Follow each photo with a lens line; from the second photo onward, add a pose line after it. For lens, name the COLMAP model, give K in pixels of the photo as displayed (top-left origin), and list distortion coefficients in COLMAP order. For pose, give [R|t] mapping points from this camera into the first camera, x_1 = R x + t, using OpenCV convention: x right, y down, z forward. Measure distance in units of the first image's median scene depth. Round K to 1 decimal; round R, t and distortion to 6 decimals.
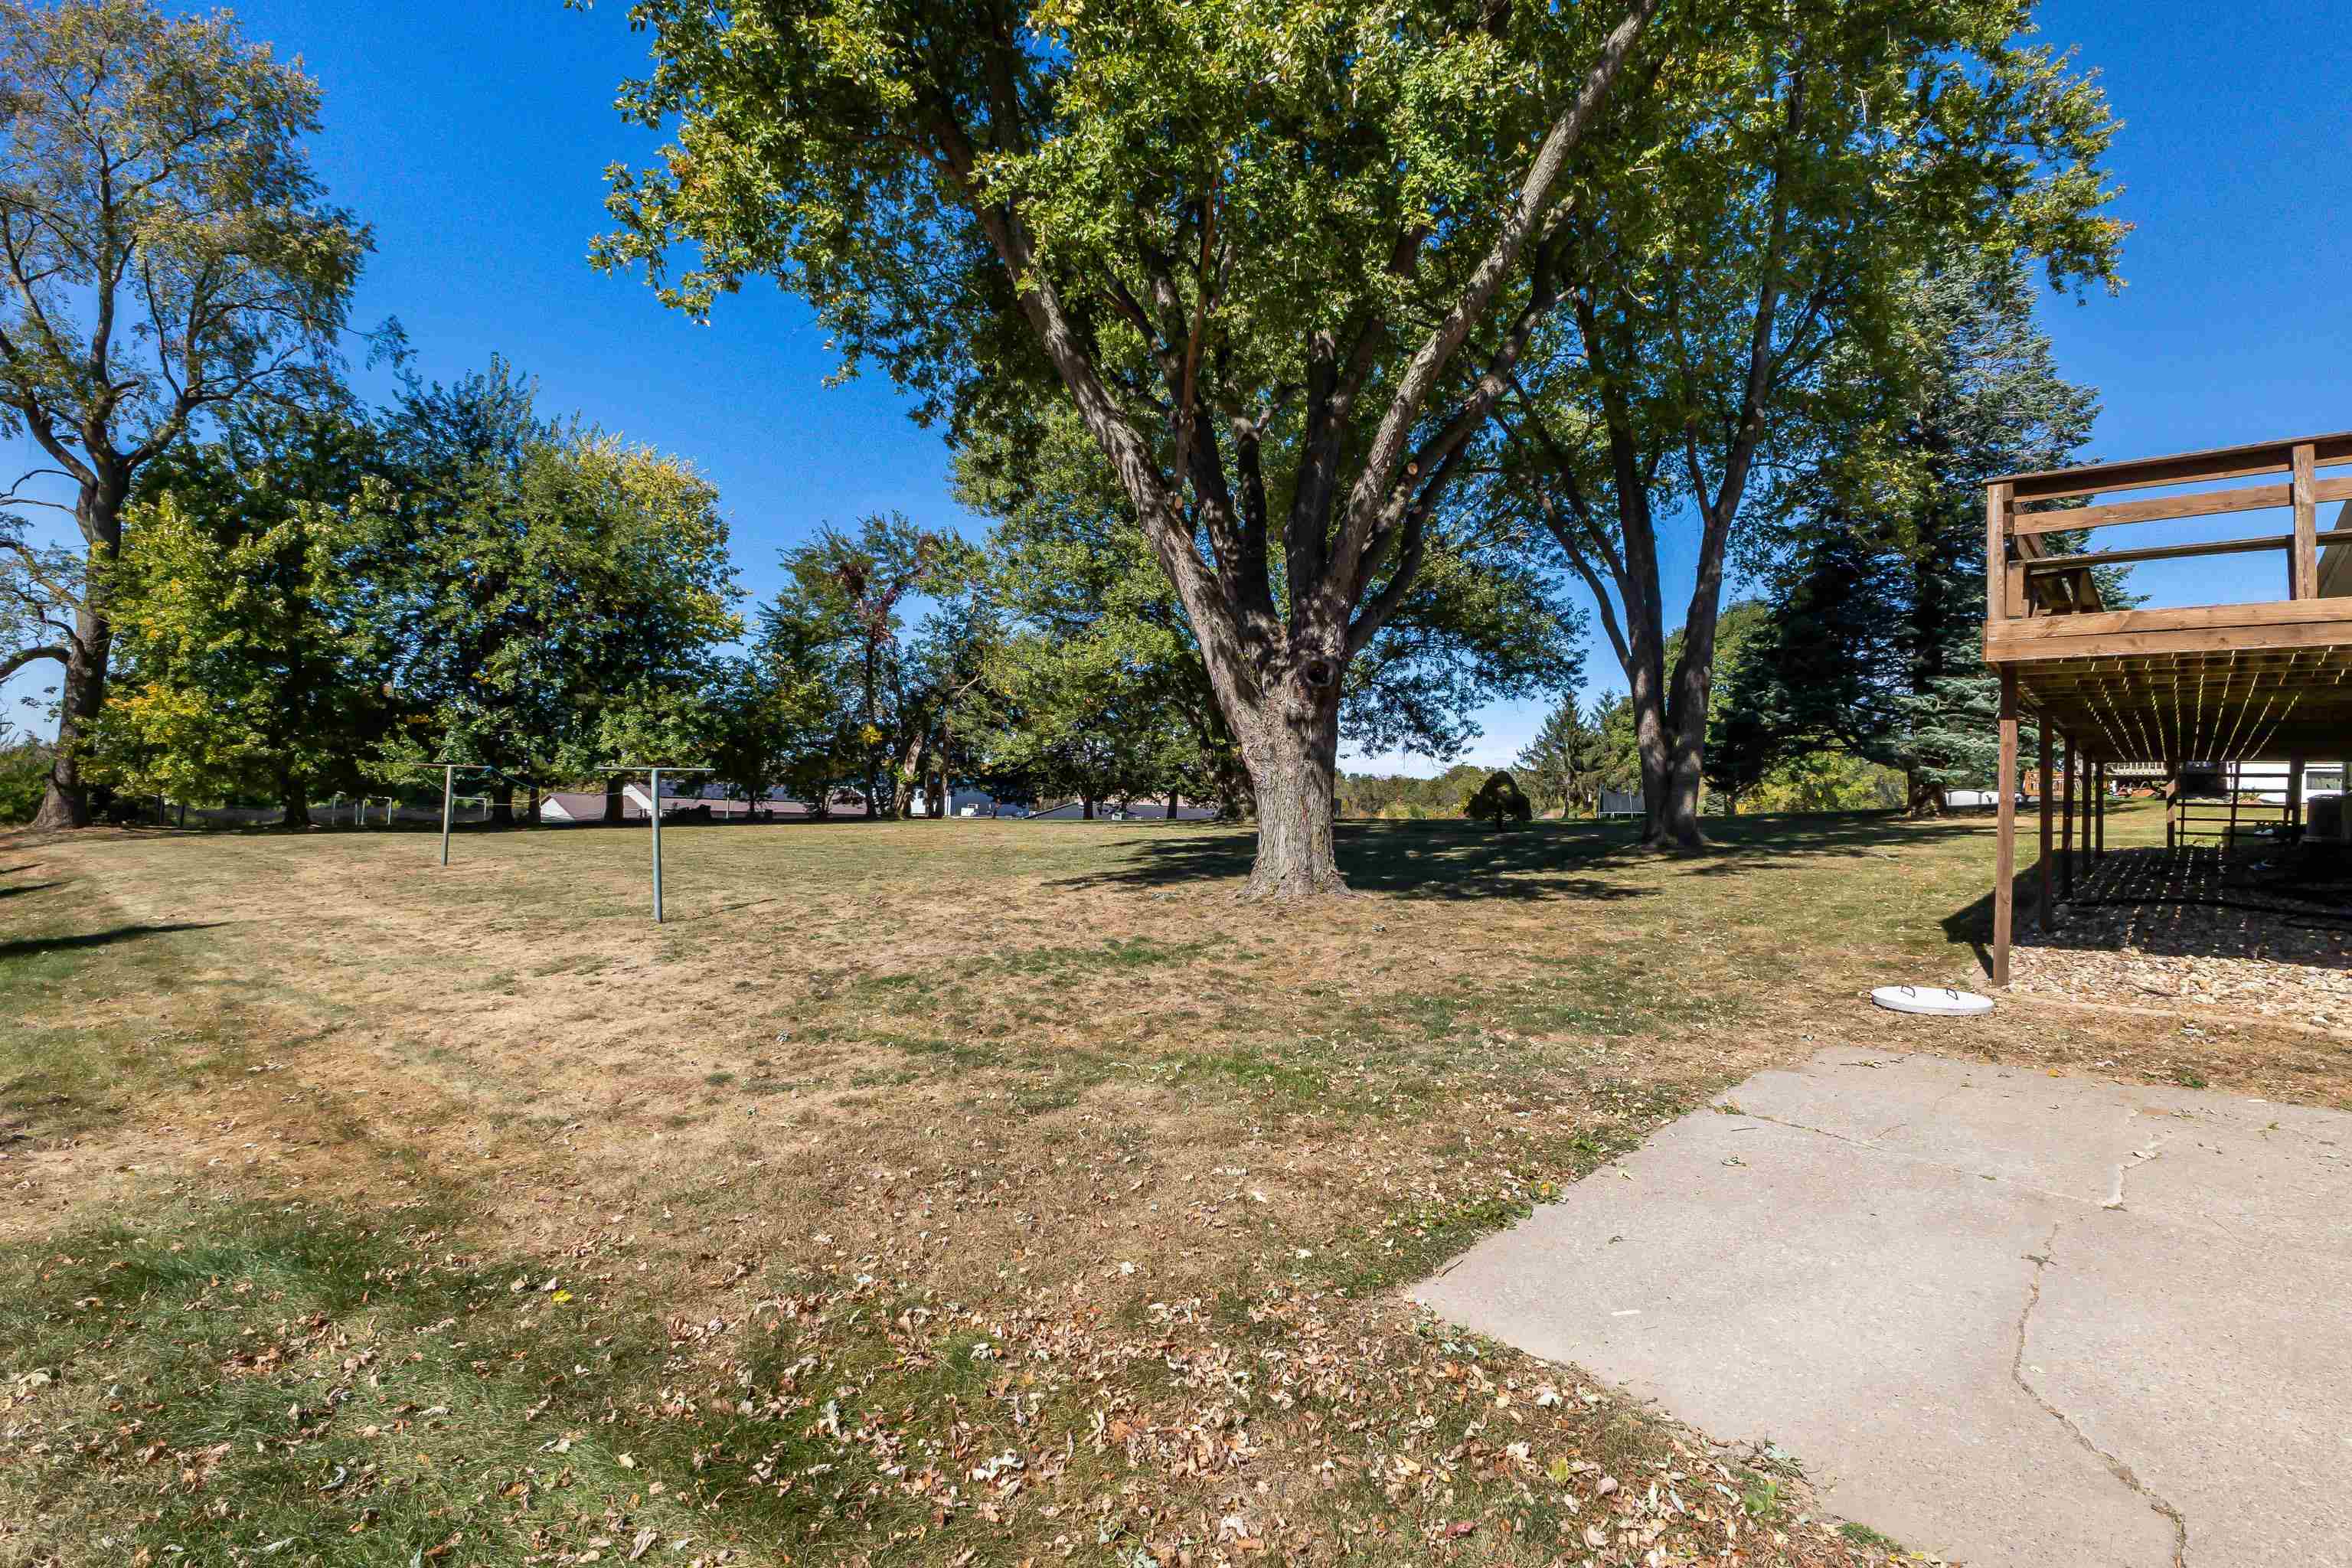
lens RADIAL K [[1125.3, 0, 1178.3], [0, 1125.3, 783.5], [0, 0, 1]] dist [-0.003513, 0.000062]
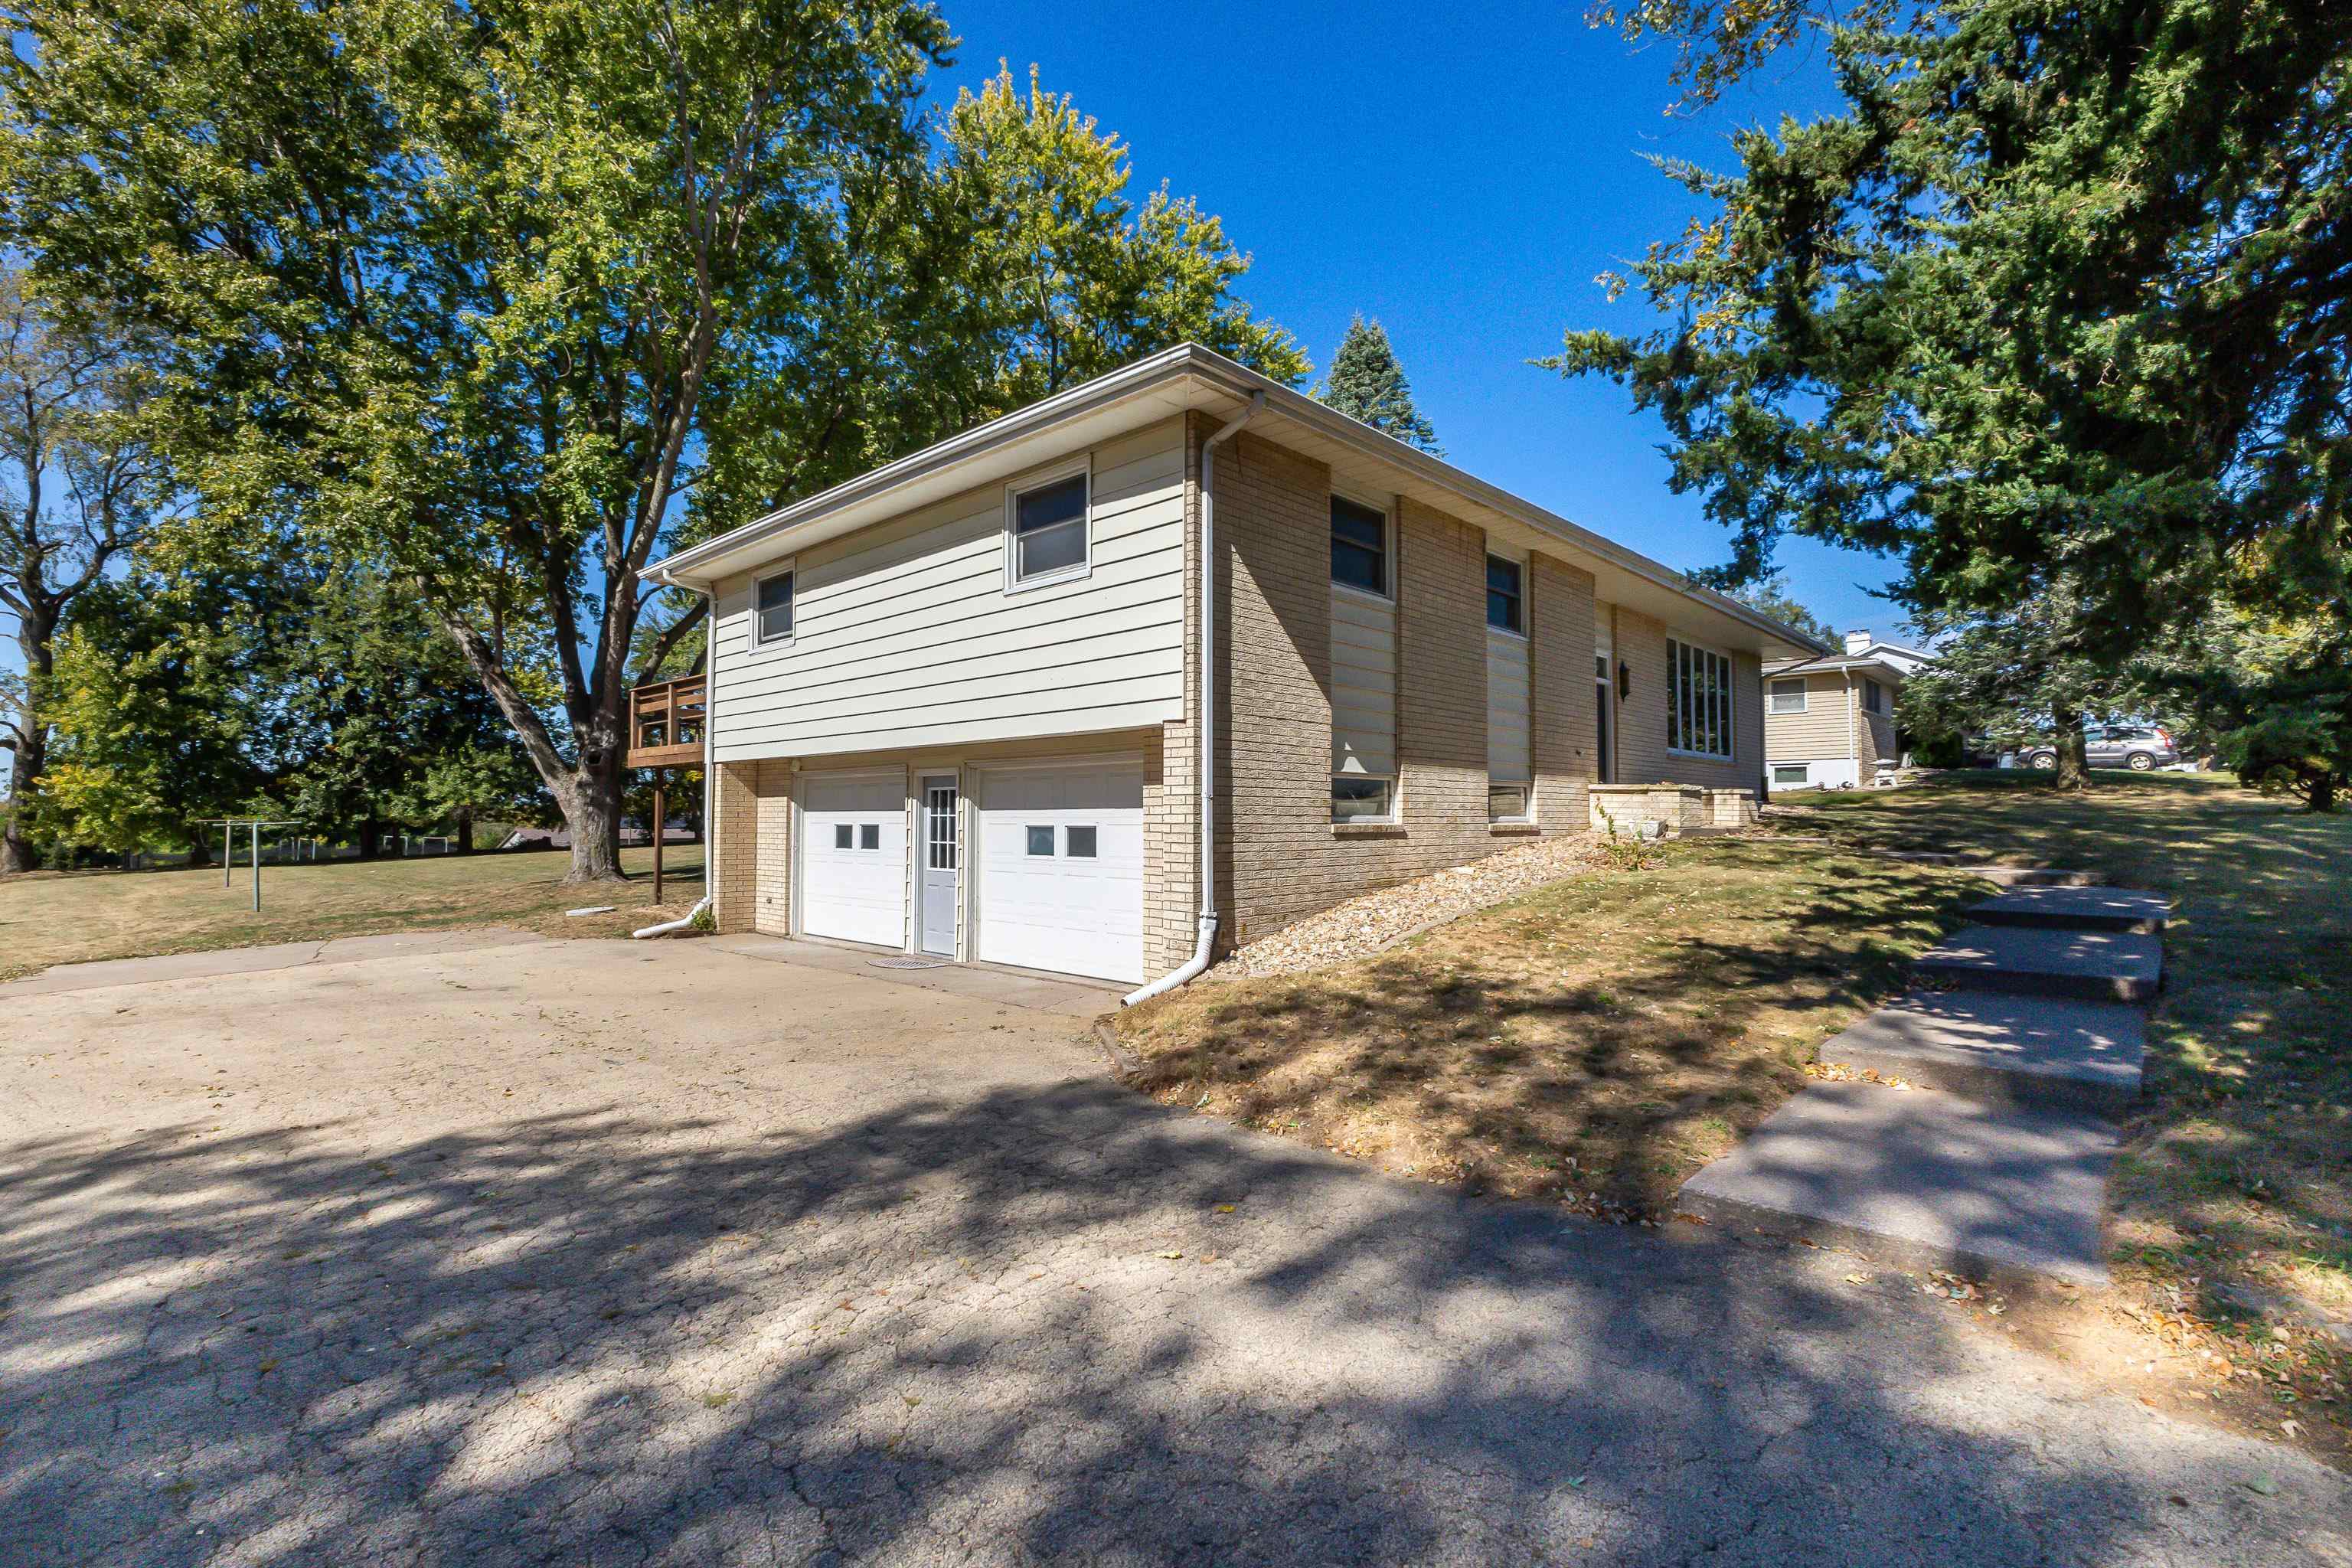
lens RADIAL K [[1076.8, 0, 1173.7], [0, 1076.8, 788.0], [0, 0, 1]] dist [-0.000783, -0.000436]
pose [[0.999248, -0.037212, -0.010857, 0.429811], [0.037140, 0.999287, -0.006754, -0.001026], [0.011101, 0.006346, 0.999918, -0.290266]]
